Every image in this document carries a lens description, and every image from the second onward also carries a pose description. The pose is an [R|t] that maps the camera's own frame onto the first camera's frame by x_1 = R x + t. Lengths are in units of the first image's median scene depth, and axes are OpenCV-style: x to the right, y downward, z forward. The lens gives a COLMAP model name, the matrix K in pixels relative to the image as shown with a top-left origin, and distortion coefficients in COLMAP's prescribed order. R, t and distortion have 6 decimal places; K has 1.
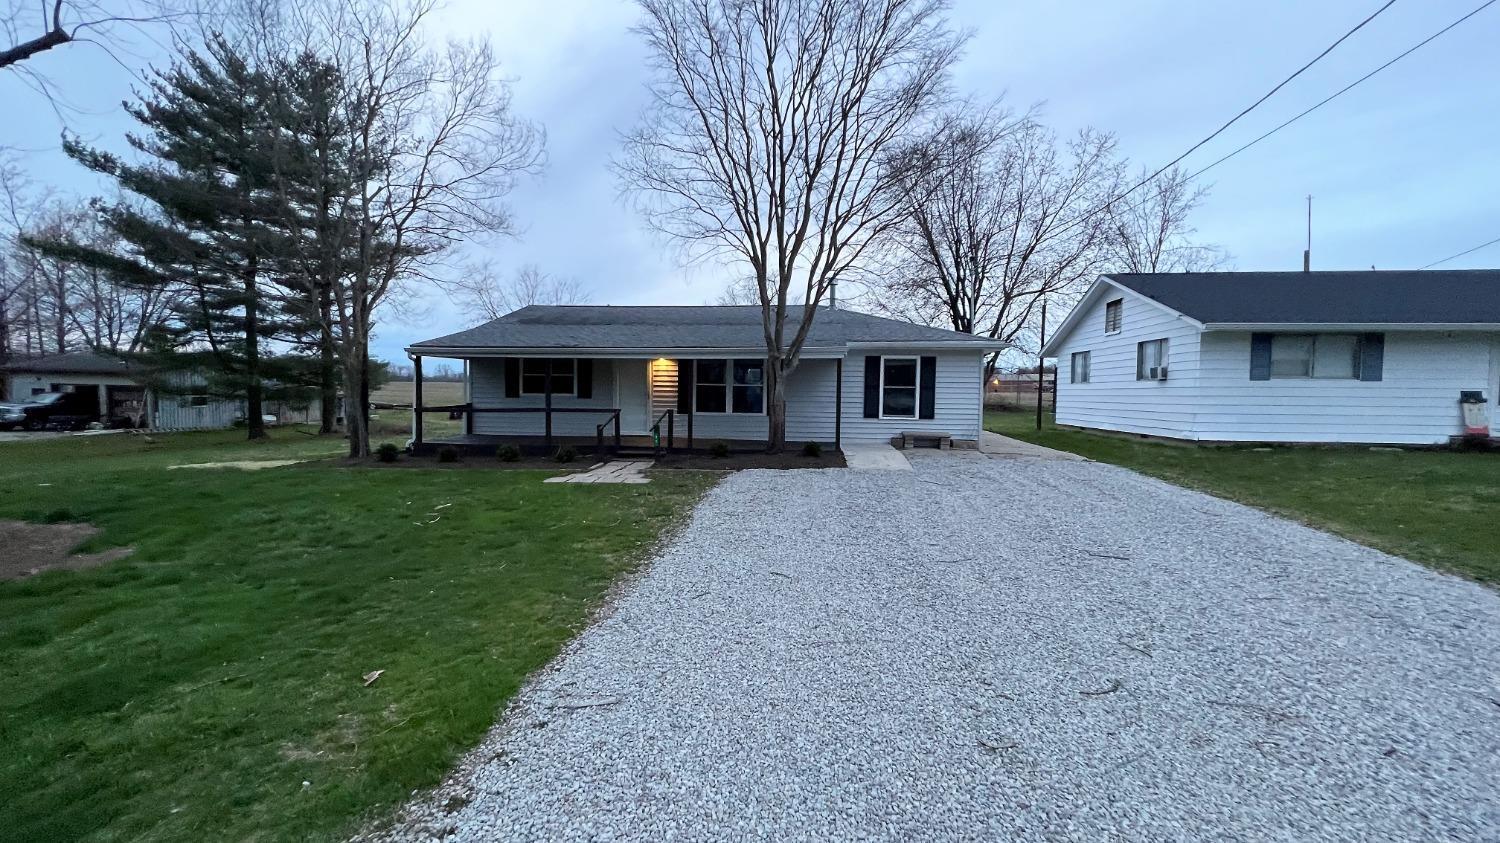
lens RADIAL K [[606.5, 0, 751.3], [0, 606.5, 411.9], [0, 0, 1]] dist [0.000672, 0.000002]
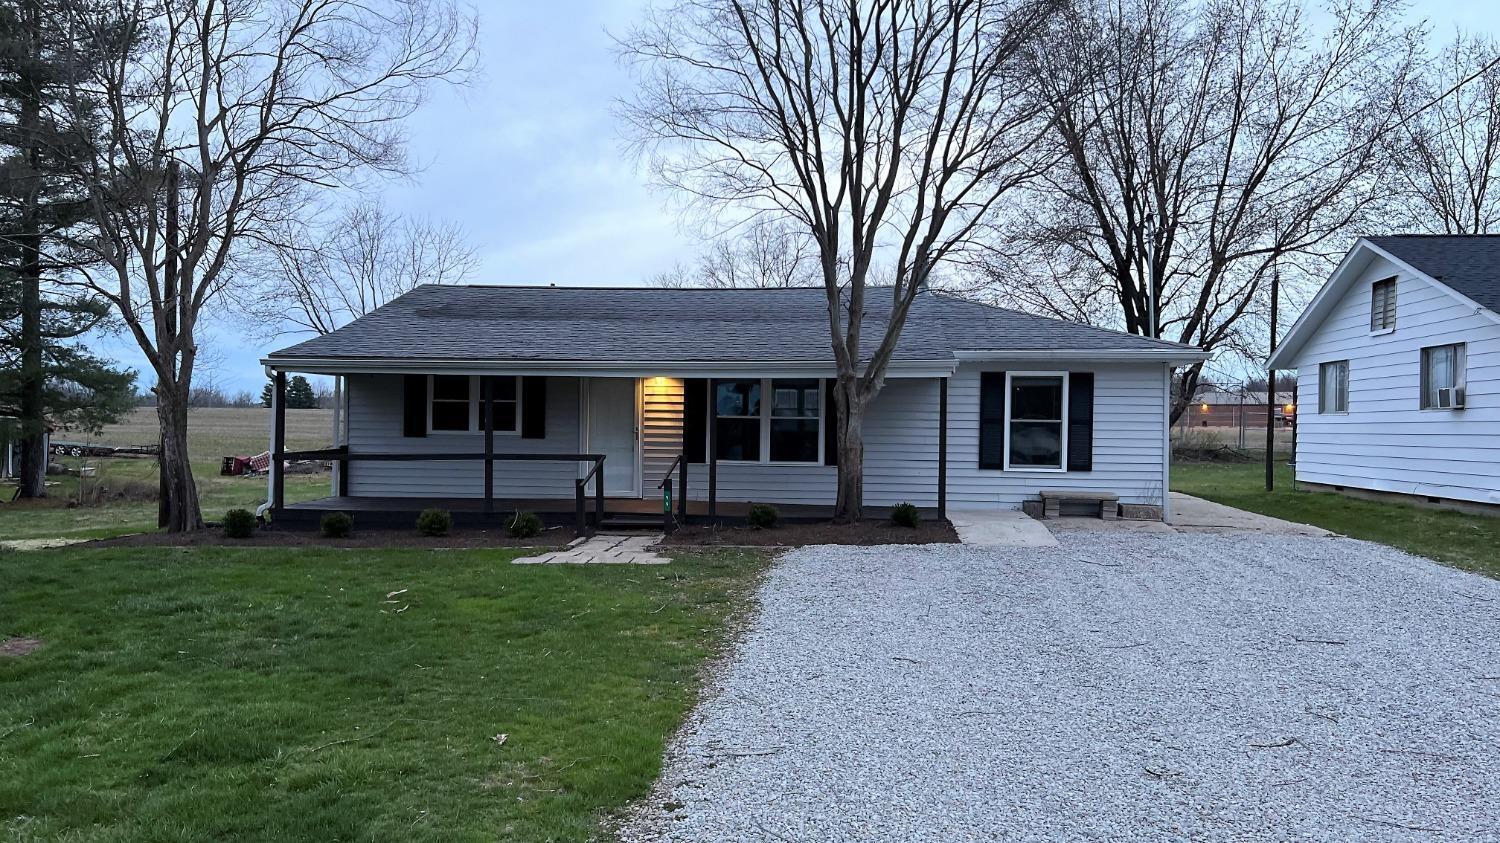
lens RADIAL K [[1132.4, 0, 748.6], [0, 1132.4, 430.2], [0, 0, 1]] dist [0.031921, -0.007976]
pose [[0.999998, -0.000070, 0.002178, -0.063174], [0.000132, 0.999599, -0.028312, 0.002814], [-0.002175, 0.028312, 0.999597, -0.198475]]
